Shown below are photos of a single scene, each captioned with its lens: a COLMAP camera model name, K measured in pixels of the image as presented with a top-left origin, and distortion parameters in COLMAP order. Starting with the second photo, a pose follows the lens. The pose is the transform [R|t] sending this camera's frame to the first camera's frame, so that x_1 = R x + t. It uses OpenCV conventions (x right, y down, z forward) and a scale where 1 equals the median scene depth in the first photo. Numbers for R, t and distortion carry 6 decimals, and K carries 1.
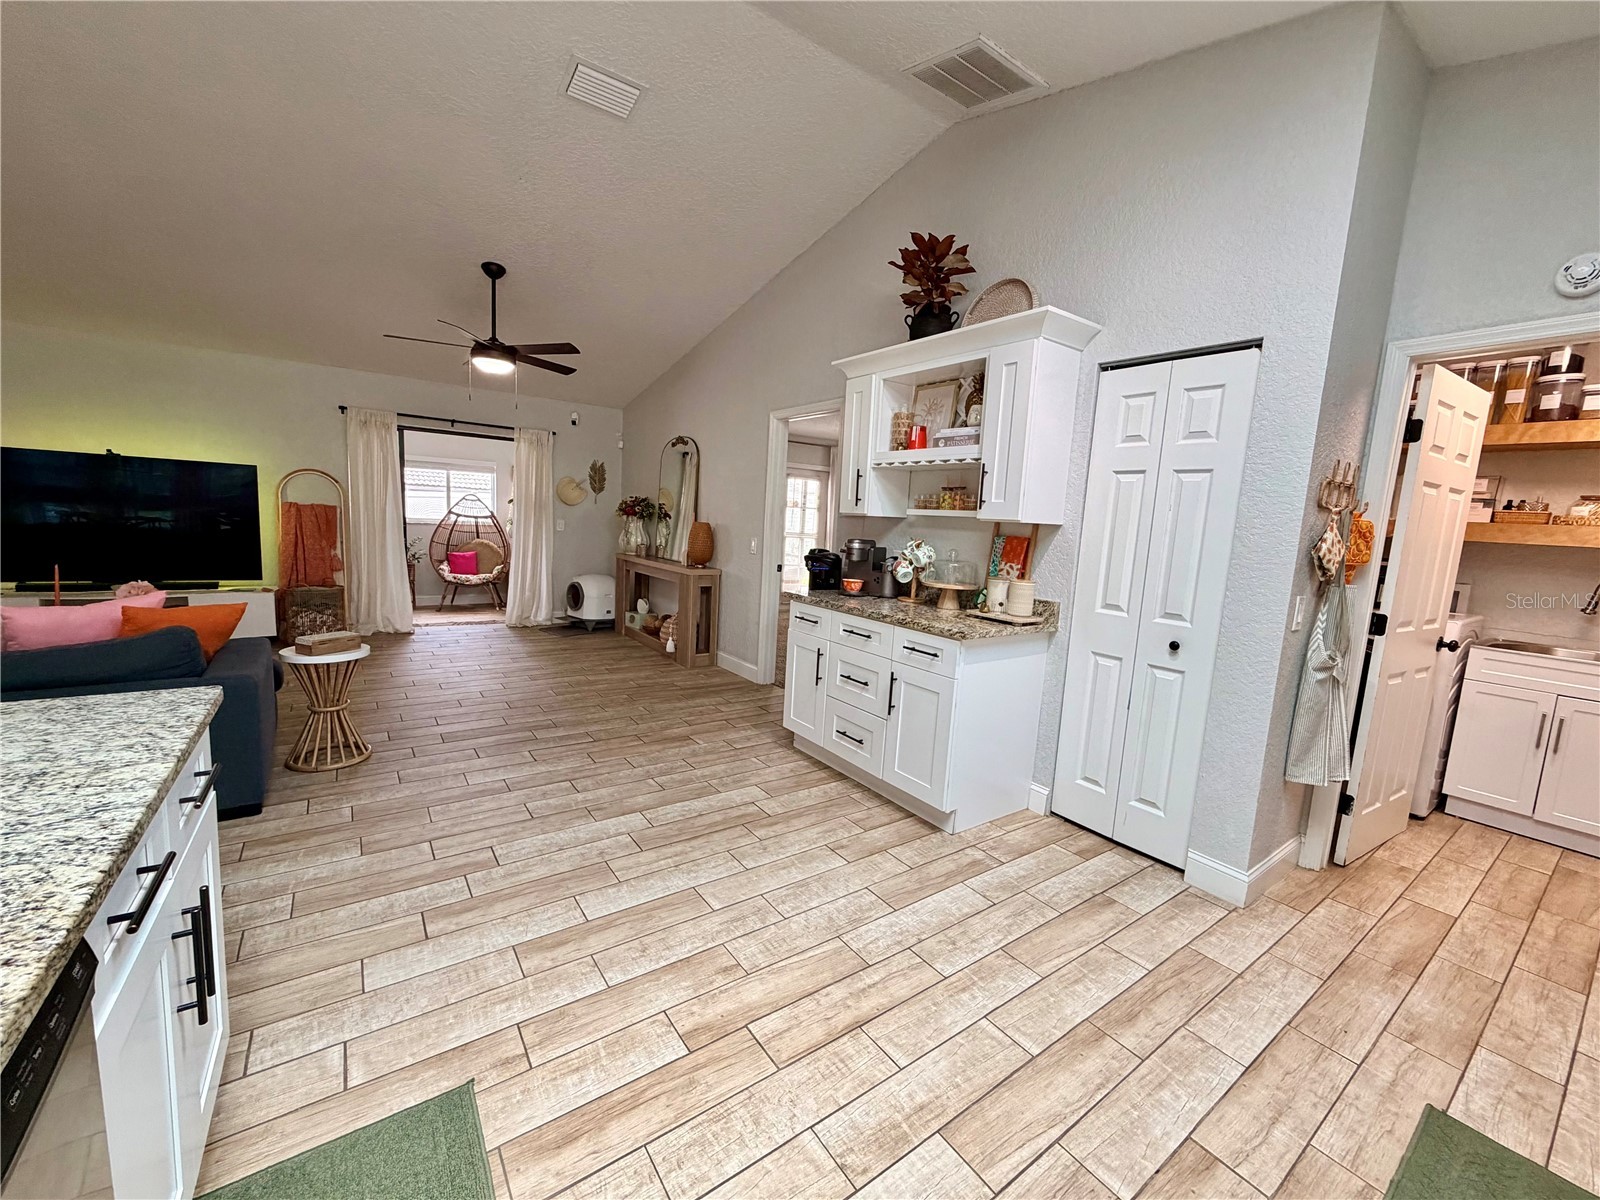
lens RADIAL K [[638.4, 0, 804.0], [0, 638.4, 603.3], [0, 0, 1]] dist [0.002405, -0.000203]
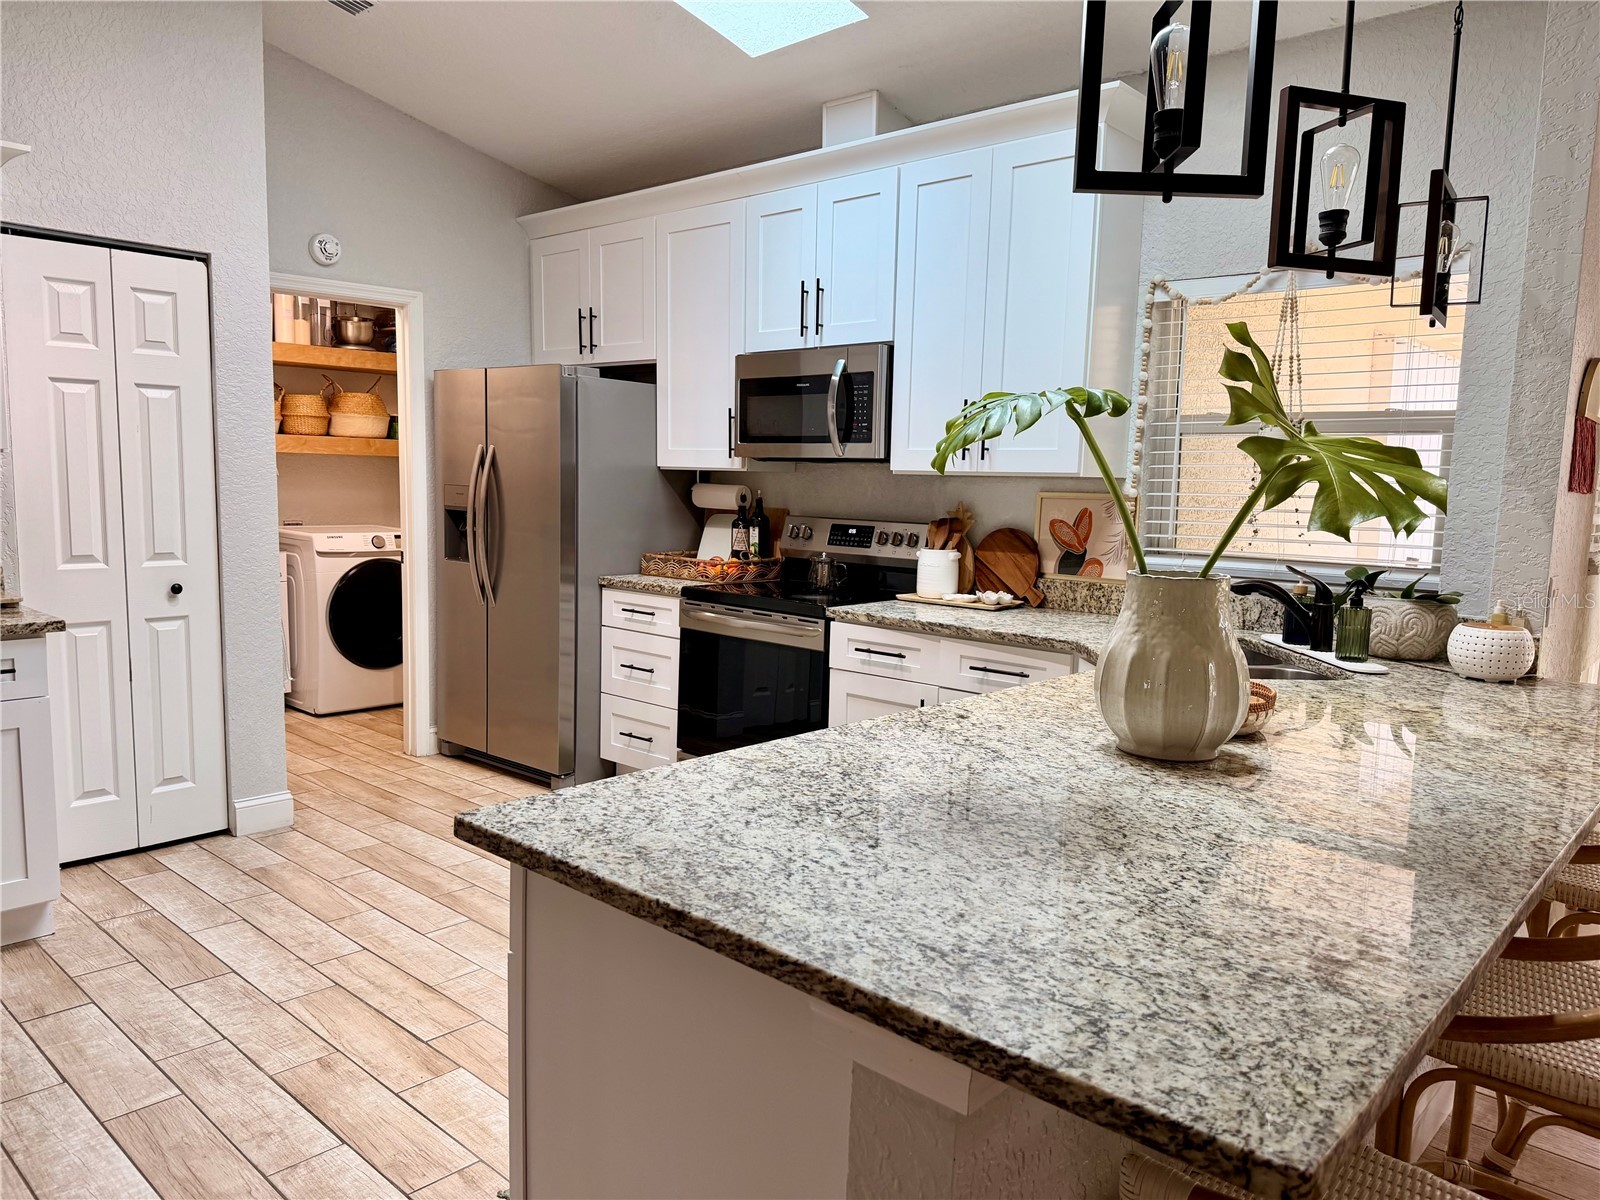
lens RADIAL K [[1115.8, 0, 800.6], [0, 1115.8, 615.3], [0, 0, 1]] dist [0.055537, -0.065646]
pose [[-0.206940, -0.182952, 0.961096, -1.083272], [0.094897, 0.973974, 0.205836, -0.134955], [-0.973741, 0.133801, -0.184192, 0.466373]]
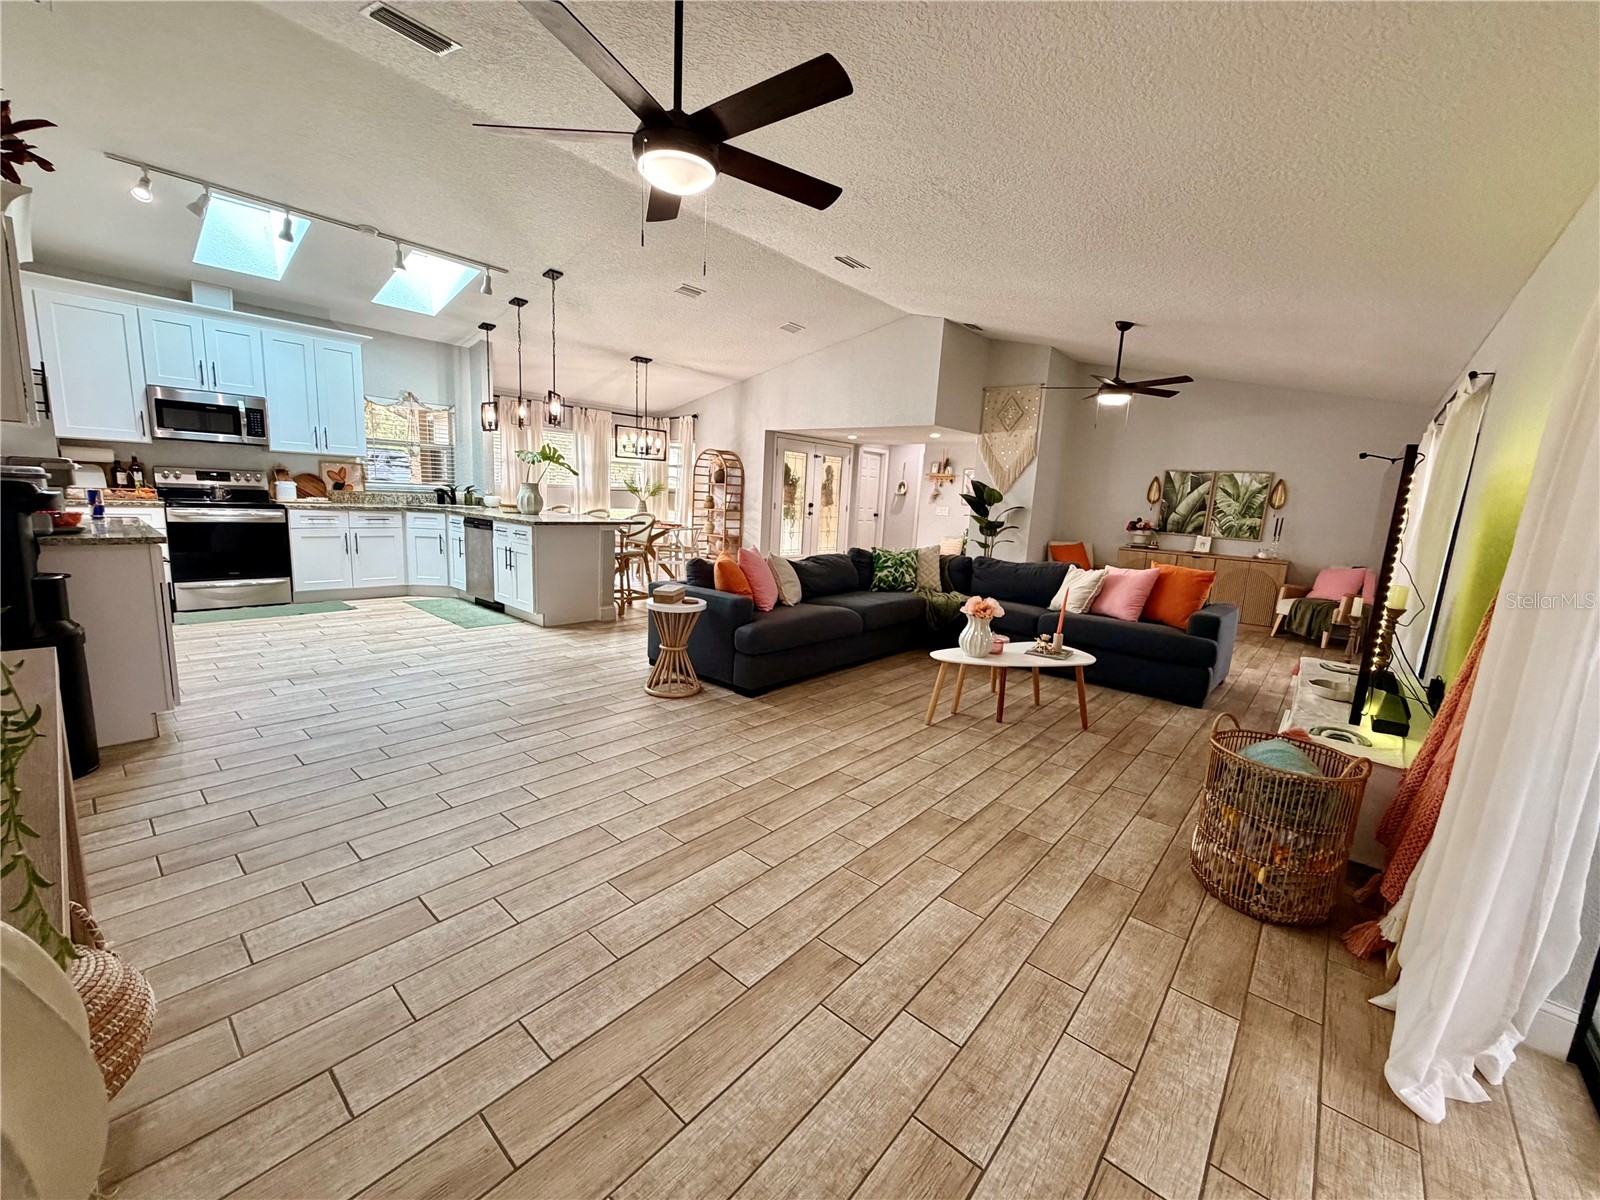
lens RADIAL K [[638.4, 0, 810.2], [0, 638.4, 593.7], [0, 0, 1]] dist [0.002405, -0.000203]
pose [[-0.964121, -0.068358, -0.256511, -0.849085], [-0.139130, 0.953051, 0.268954, -0.393957], [0.226083, 0.294992, -0.928367, 2.757180]]
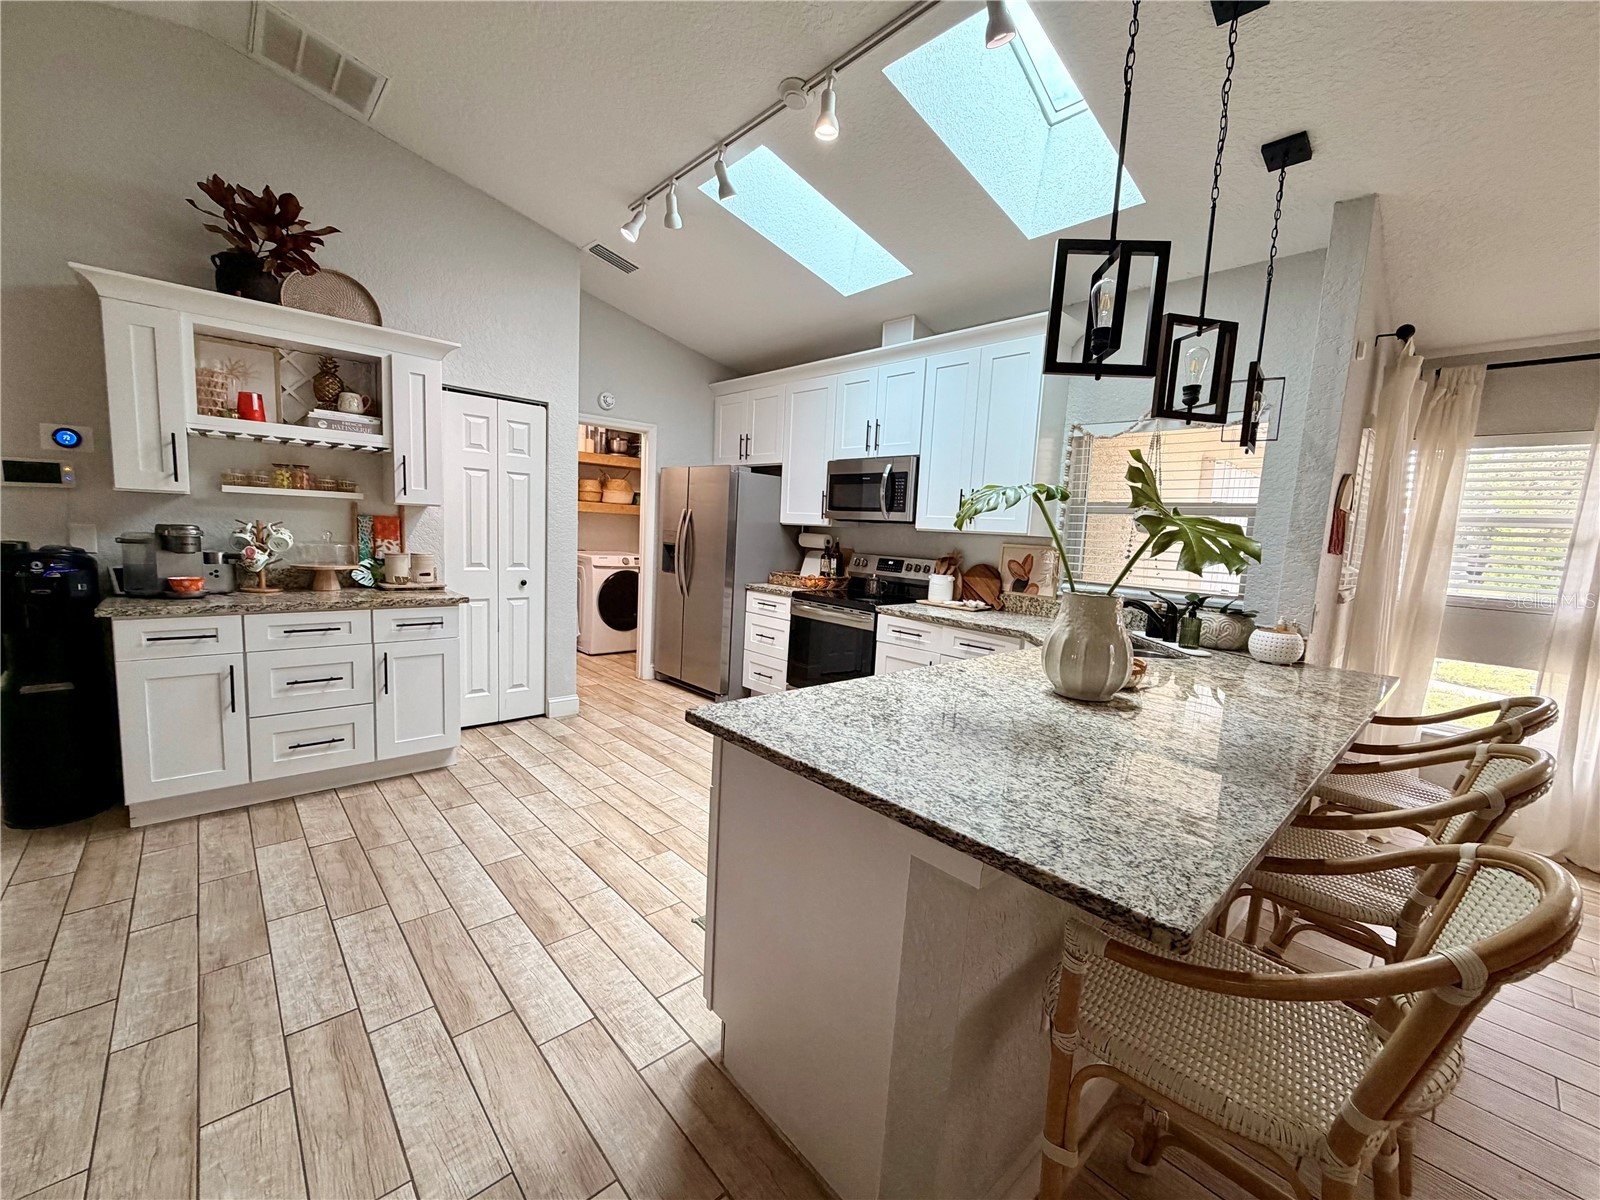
lens RADIAL K [[638.4, 0, 795.6], [0, 638.4, 605.9], [0, 0, 1]] dist [0.002405, -0.000203]
pose [[-0.118807, -0.182986, 0.975910, -1.092206], [0.074734, 0.978436, 0.192558, -0.136999], [-0.990101, 0.095811, -0.102570, 0.497000]]
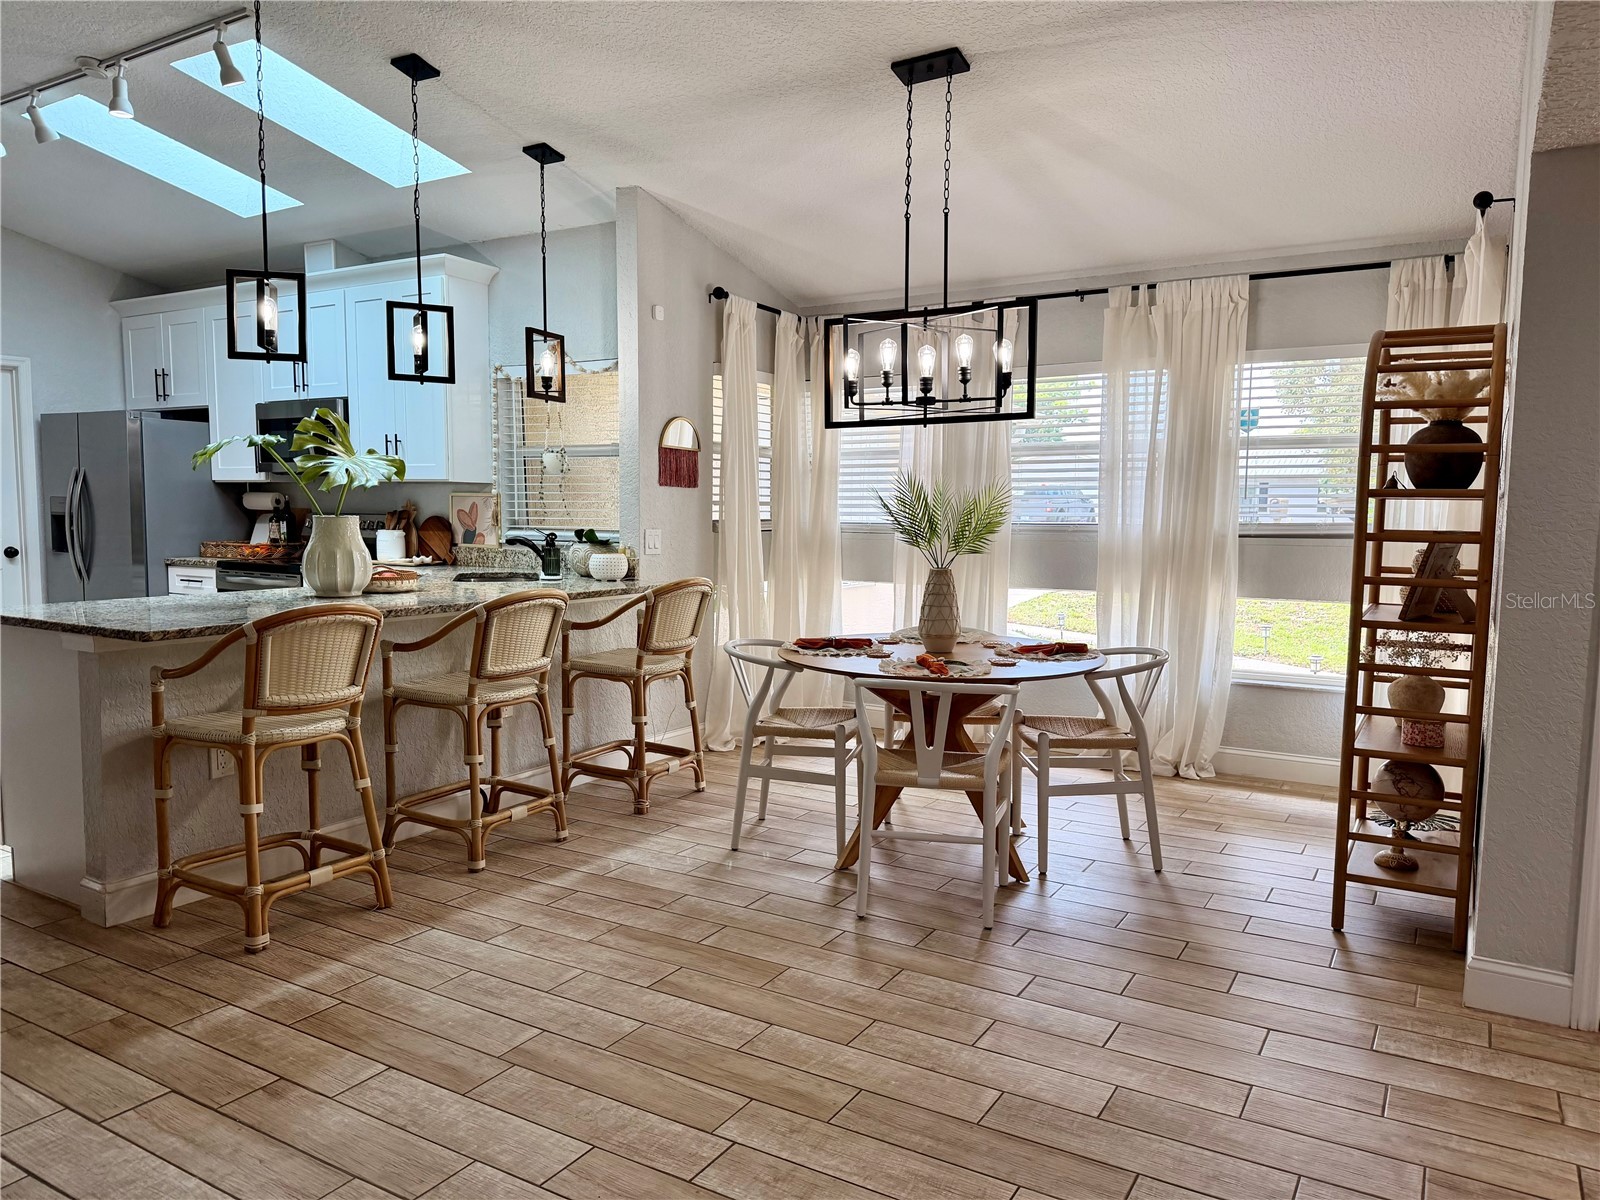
lens RADIAL K [[1115.8, 0, 802.2], [0, 1115.8, 611.6], [0, 0, 1]] dist [0.055537, -0.065646]
pose [[-0.403330, -0.146544, 0.903244, -2.260299], [0.090342, 0.975893, 0.198672, -0.116761], [-0.910584, 0.161731, -0.380368, 0.102335]]
